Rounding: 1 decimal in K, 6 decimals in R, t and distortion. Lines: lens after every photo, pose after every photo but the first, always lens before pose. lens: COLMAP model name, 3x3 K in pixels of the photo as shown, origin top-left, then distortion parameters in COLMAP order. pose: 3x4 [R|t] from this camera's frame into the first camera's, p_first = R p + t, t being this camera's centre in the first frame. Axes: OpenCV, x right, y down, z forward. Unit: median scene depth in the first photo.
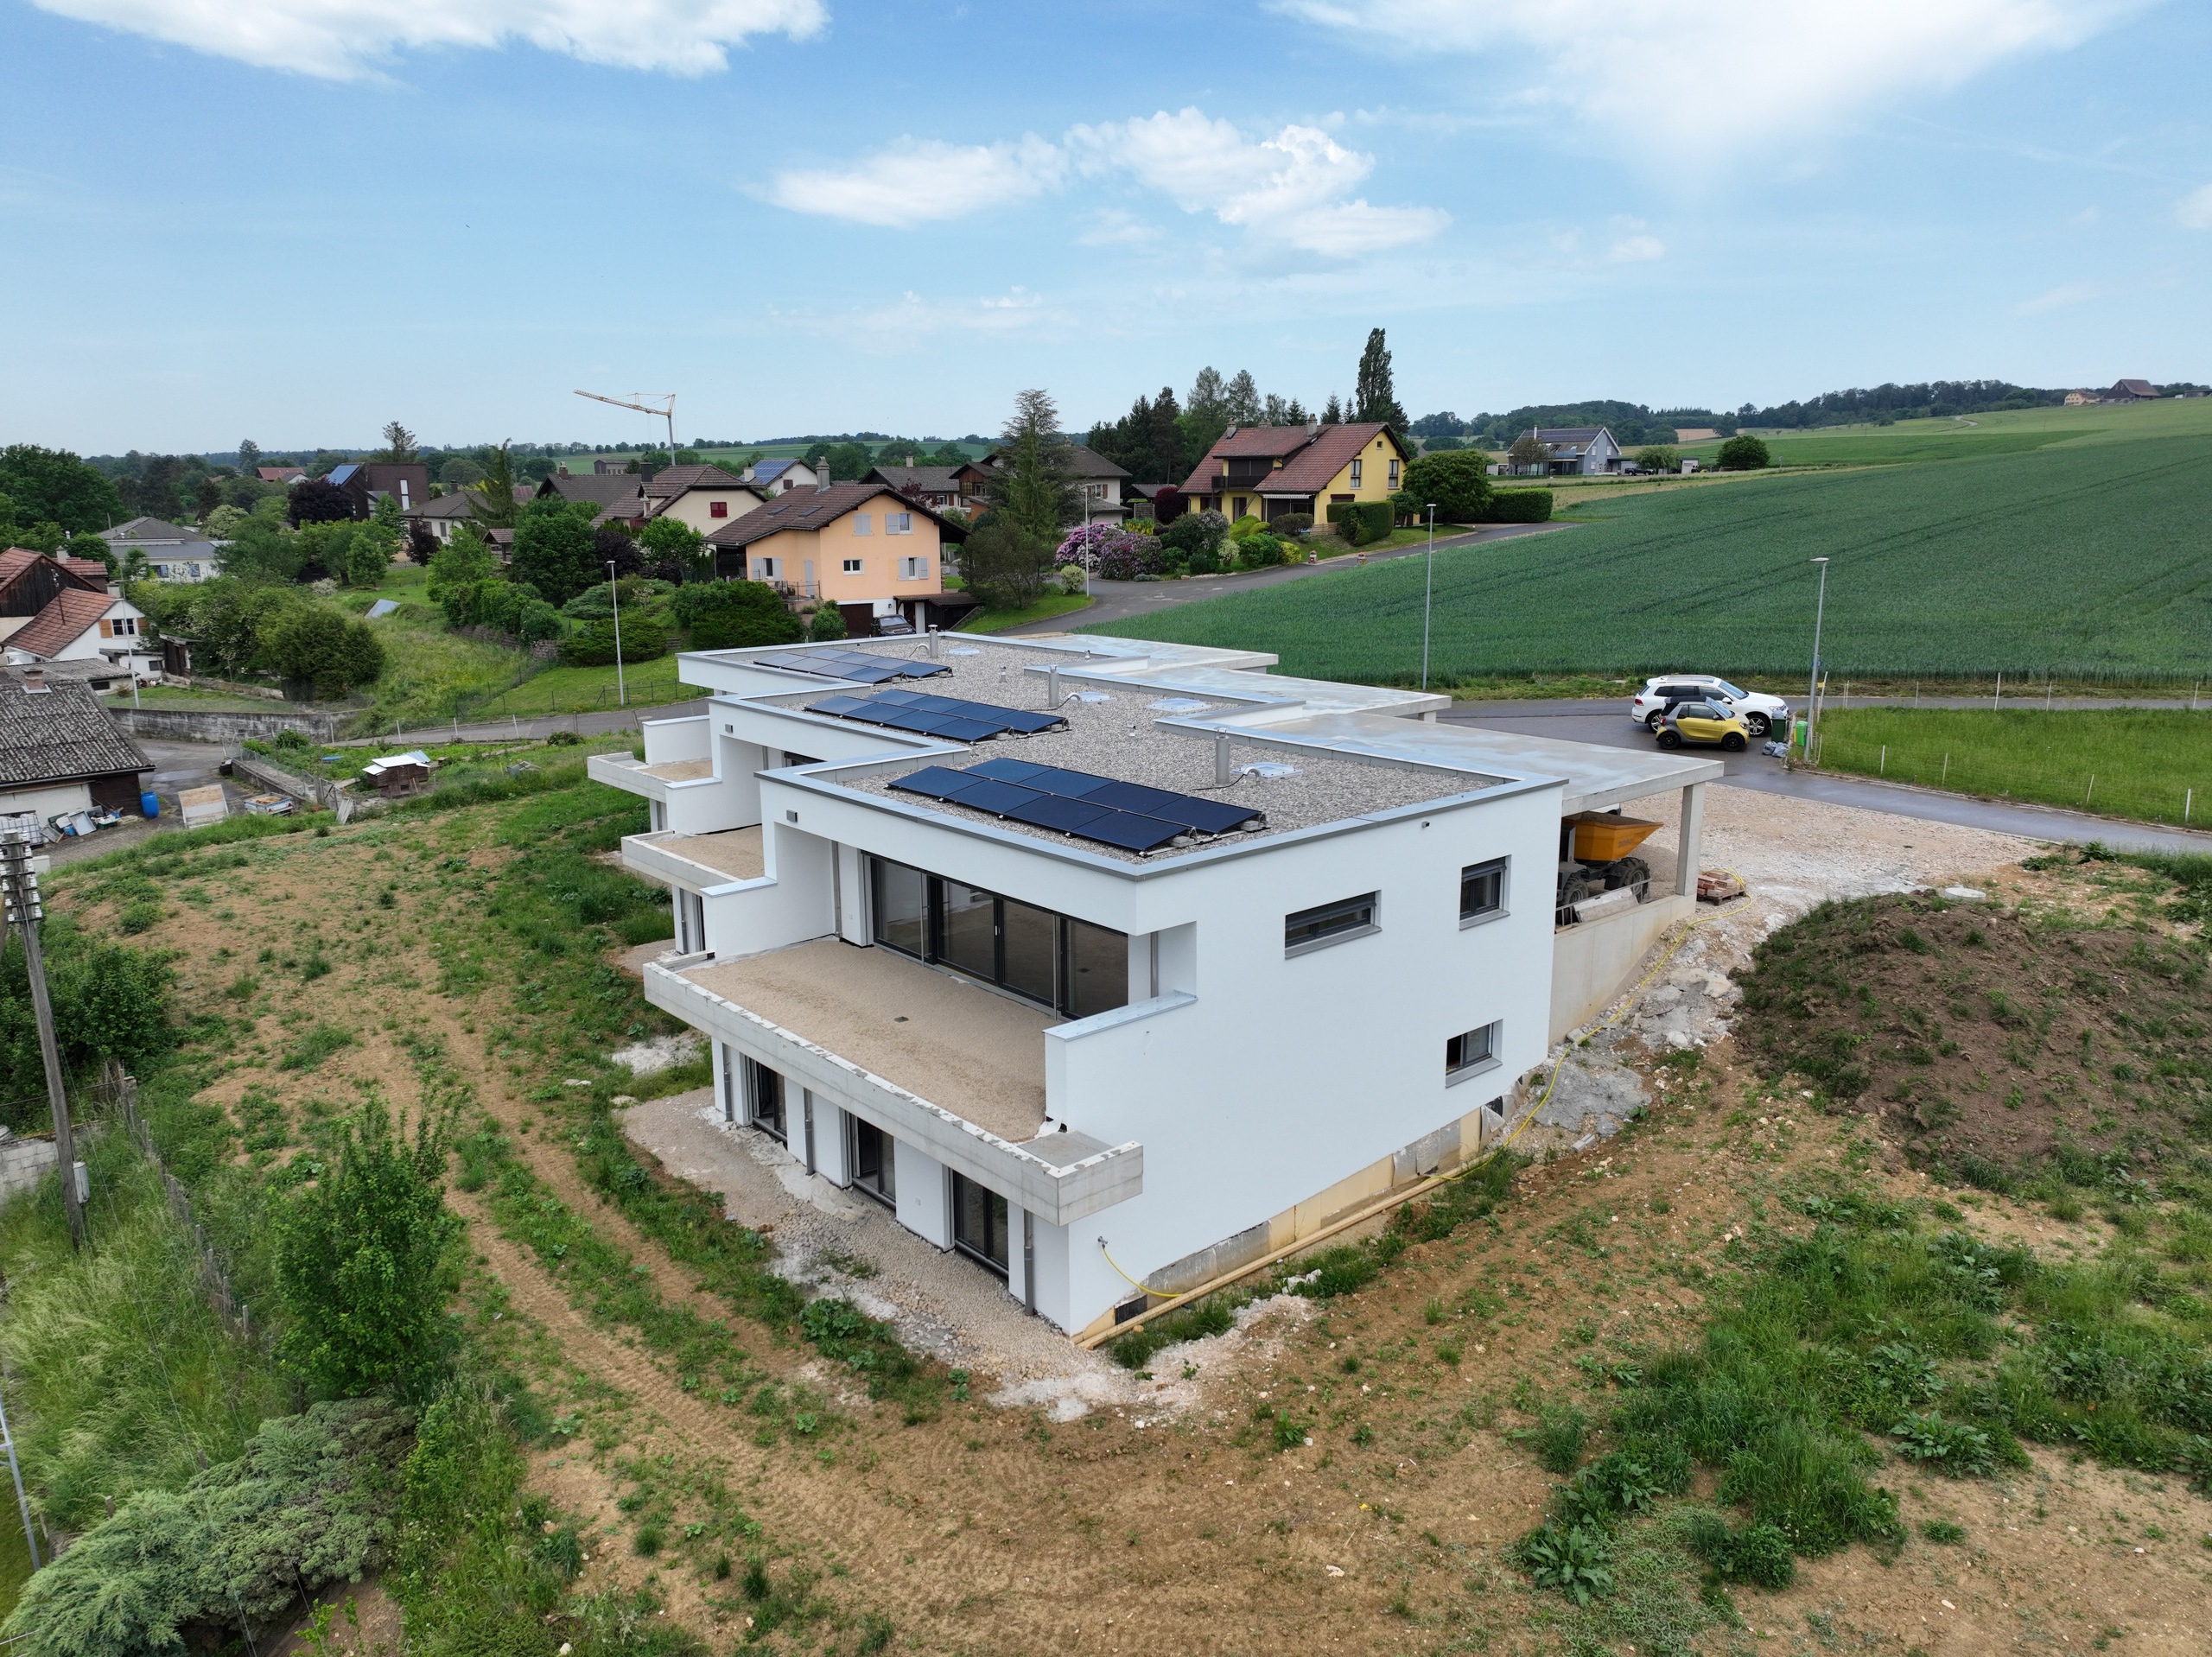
lens RADIAL K [[1550.0, 0, 1110.0], [0, 1550.0, 829.7], [0, 0, 1]] dist [-0.003065, 0.020723]
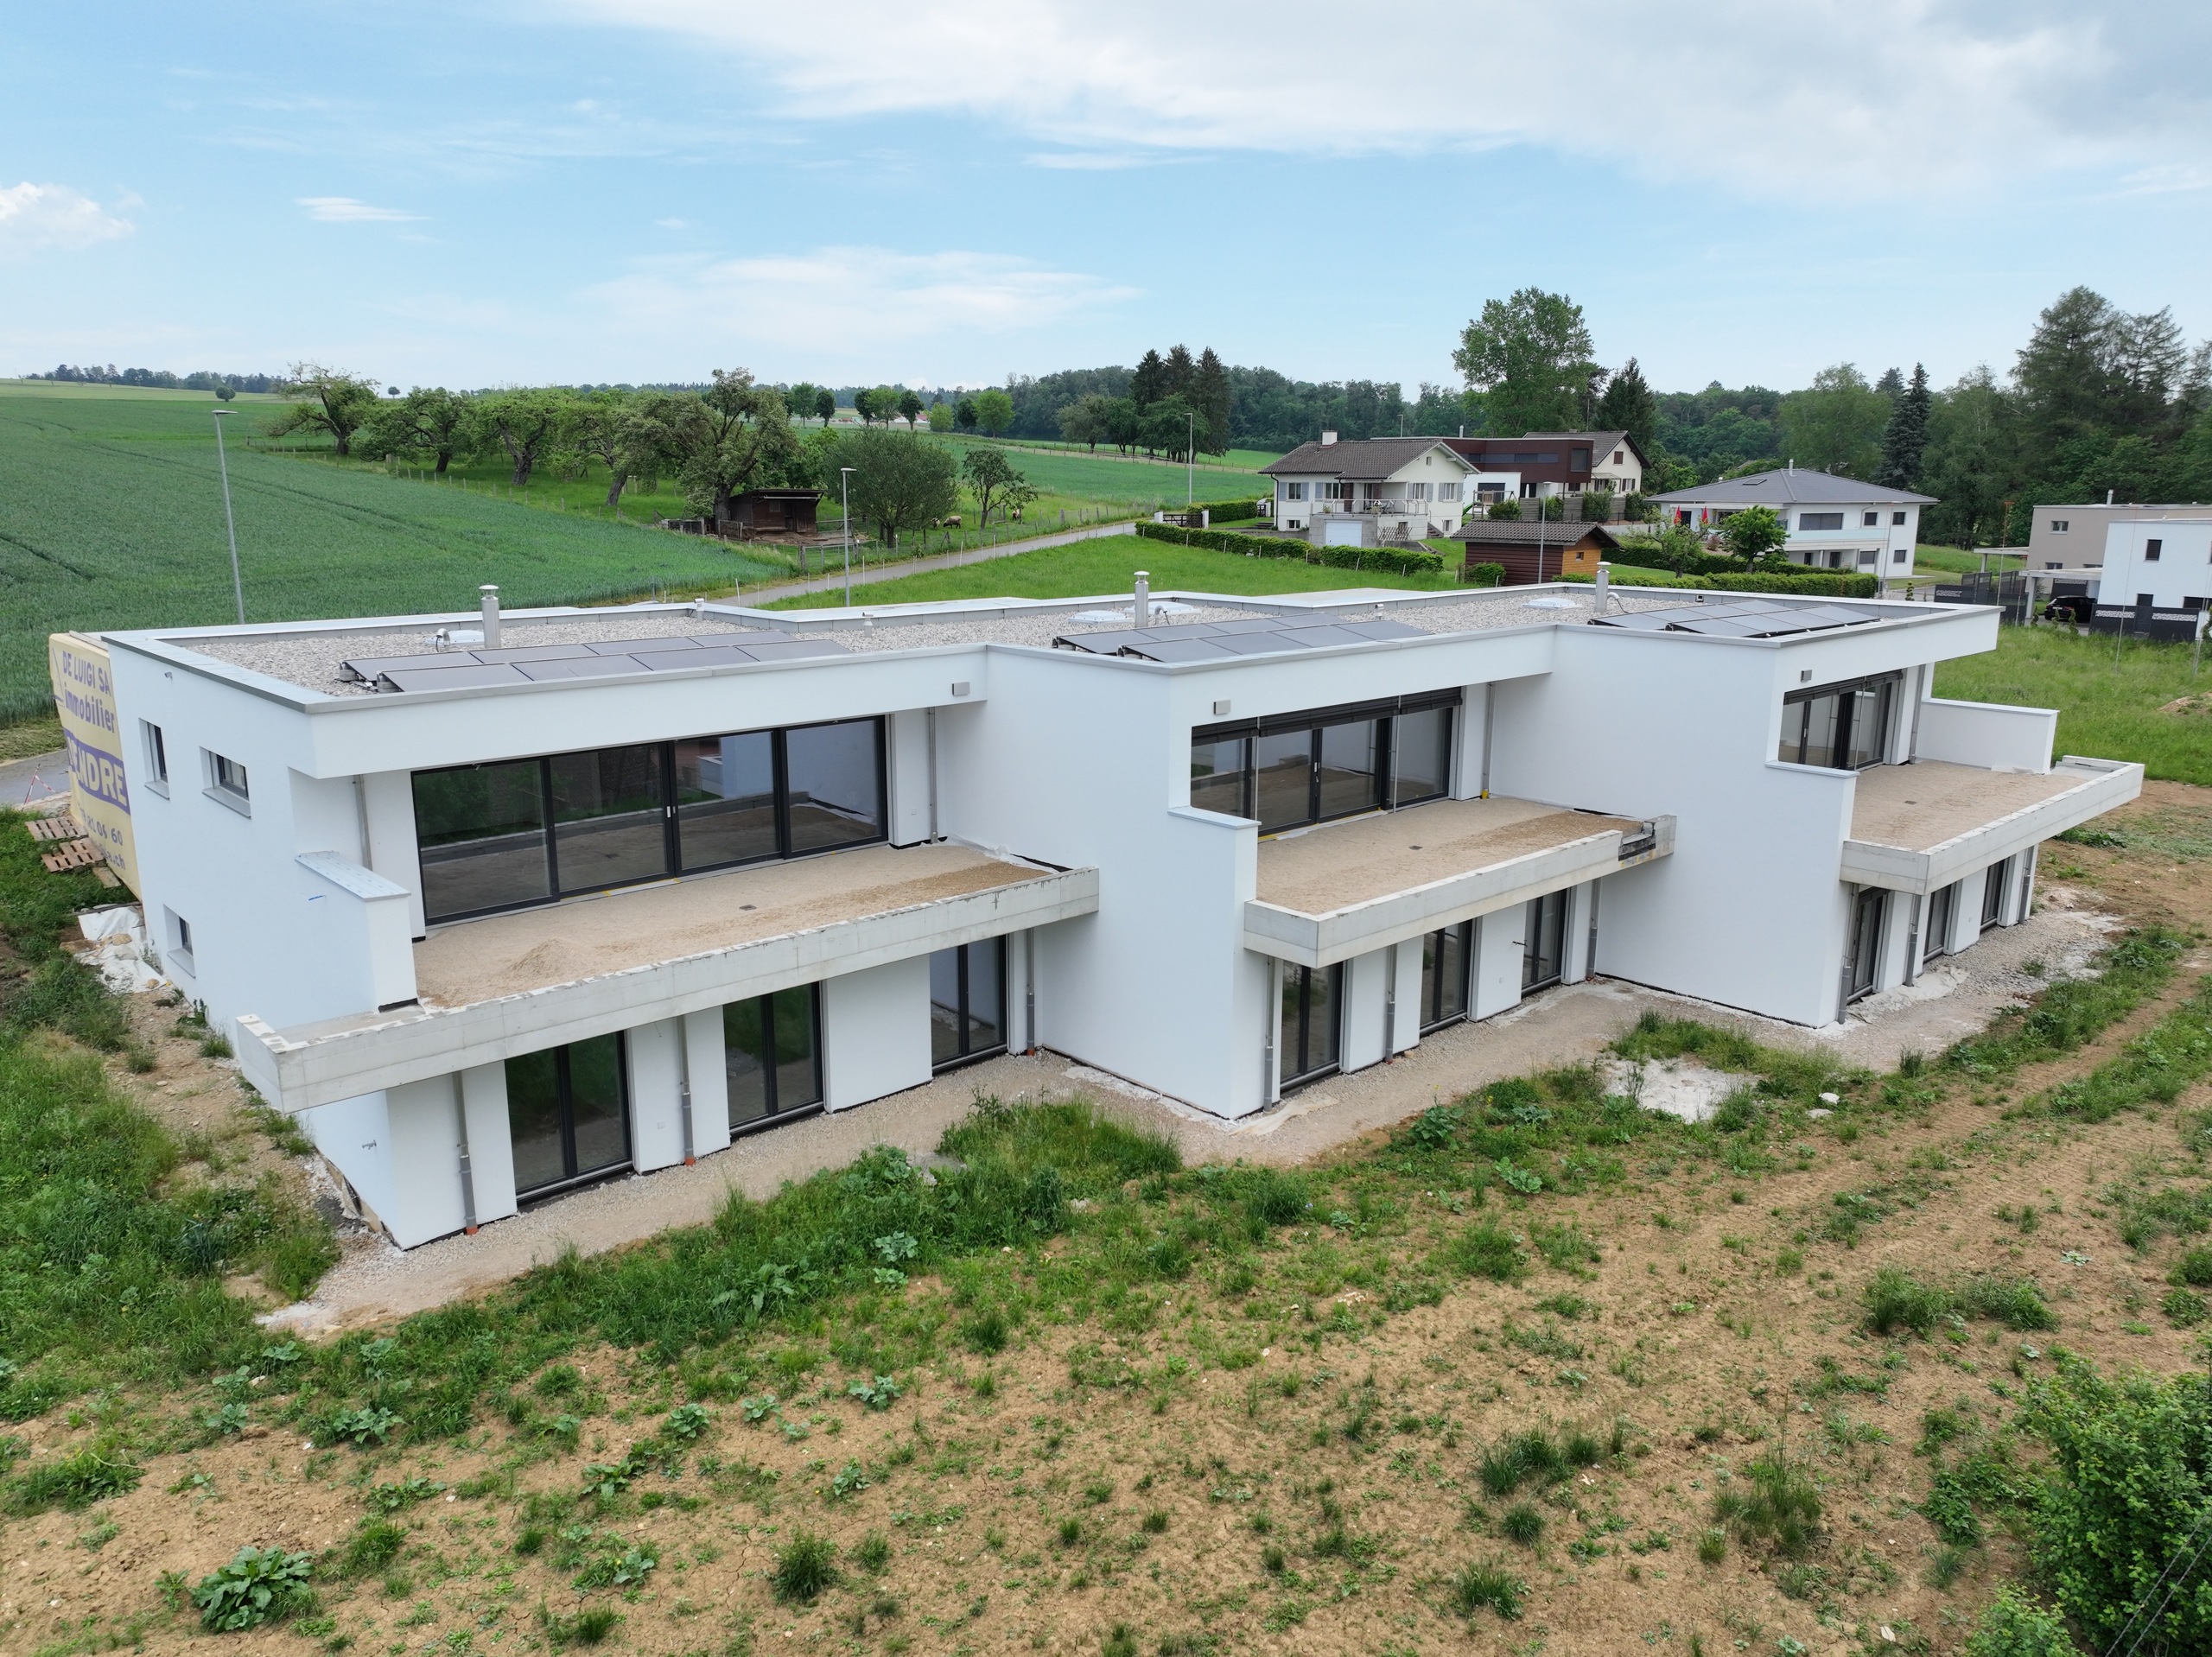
lens RADIAL K [[1550.0, 0, 1110.0], [0, 1550.0, 829.7], [0, 0, 1]] dist [-0.003065, 0.020723]
pose [[-0.033352, -0.215593, 0.975913, -0.334518], [0.217117, 0.951575, 0.217637, -0.063810], [-0.975576, 0.219146, 0.015072, 0.422064]]
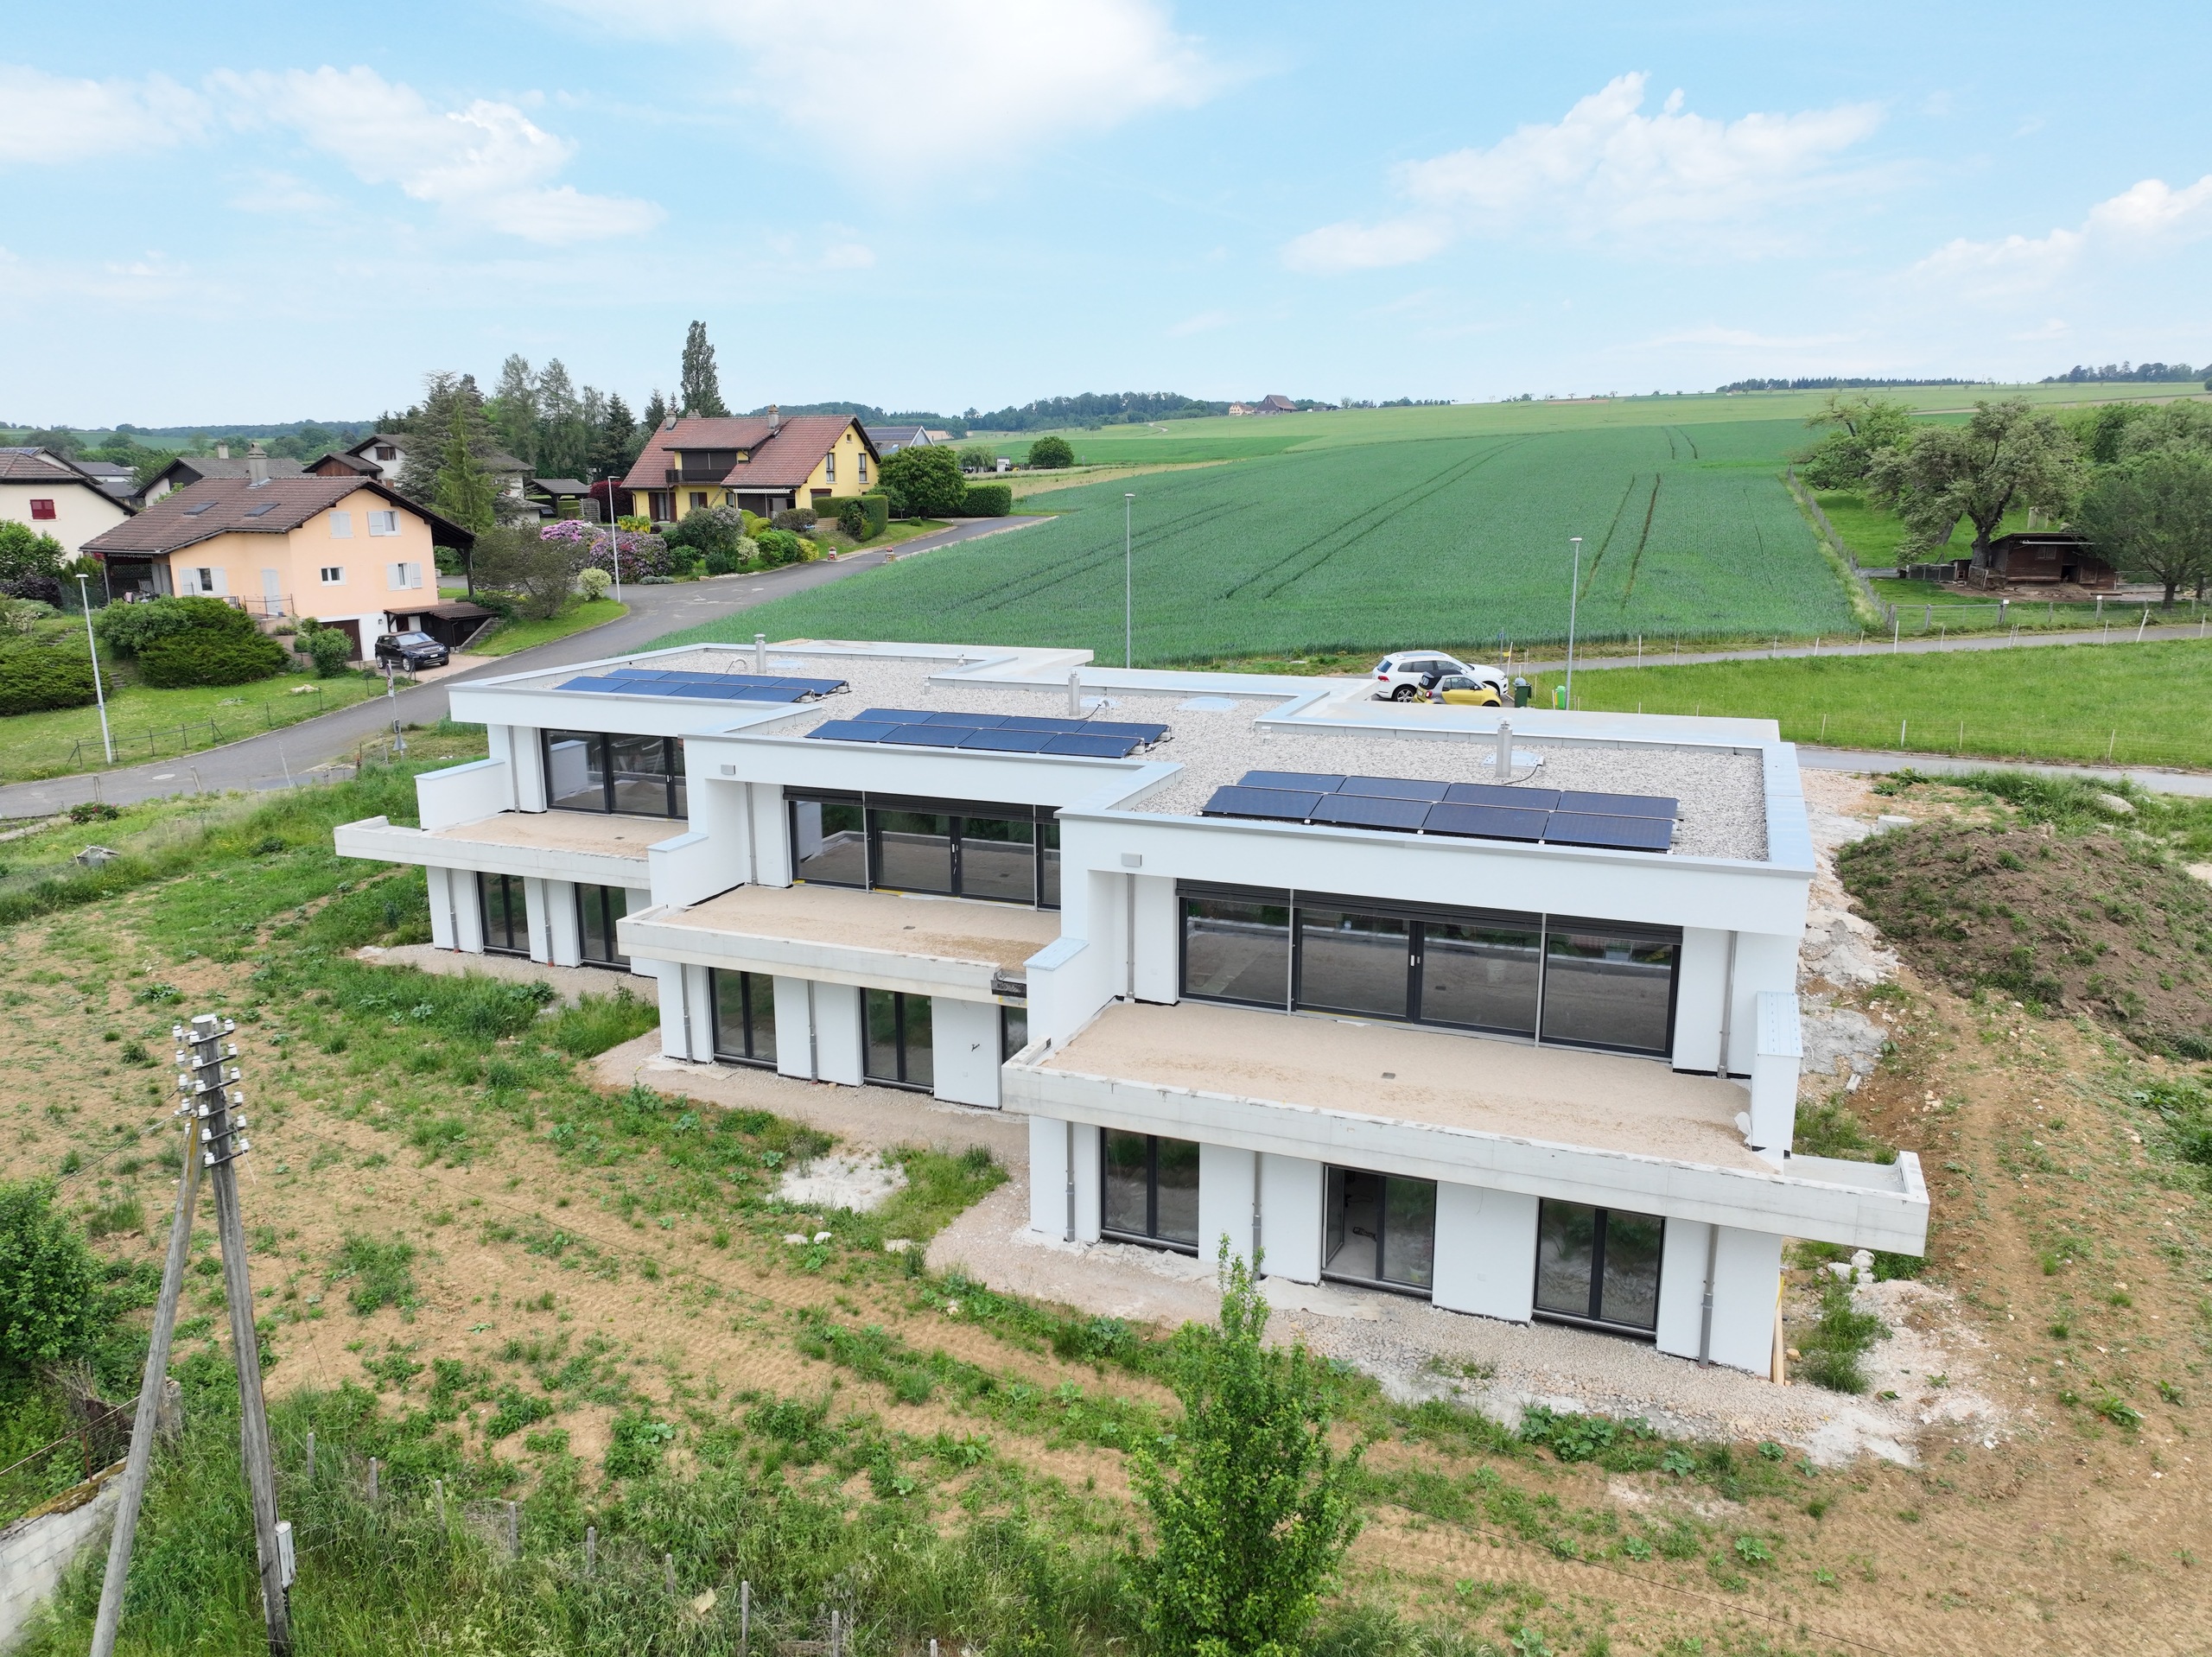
lens RADIAL K [[1550.0, 0, 1110.0], [0, 1550.0, 829.7], [0, 0, 1]] dist [-0.003065, 0.020723]
pose [[0.889909, -0.100094, 0.445020, -0.174341], [0.099872, 0.994710, 0.024015, -0.013681], [-0.445070, 0.023074, 0.895199, 0.078522]]
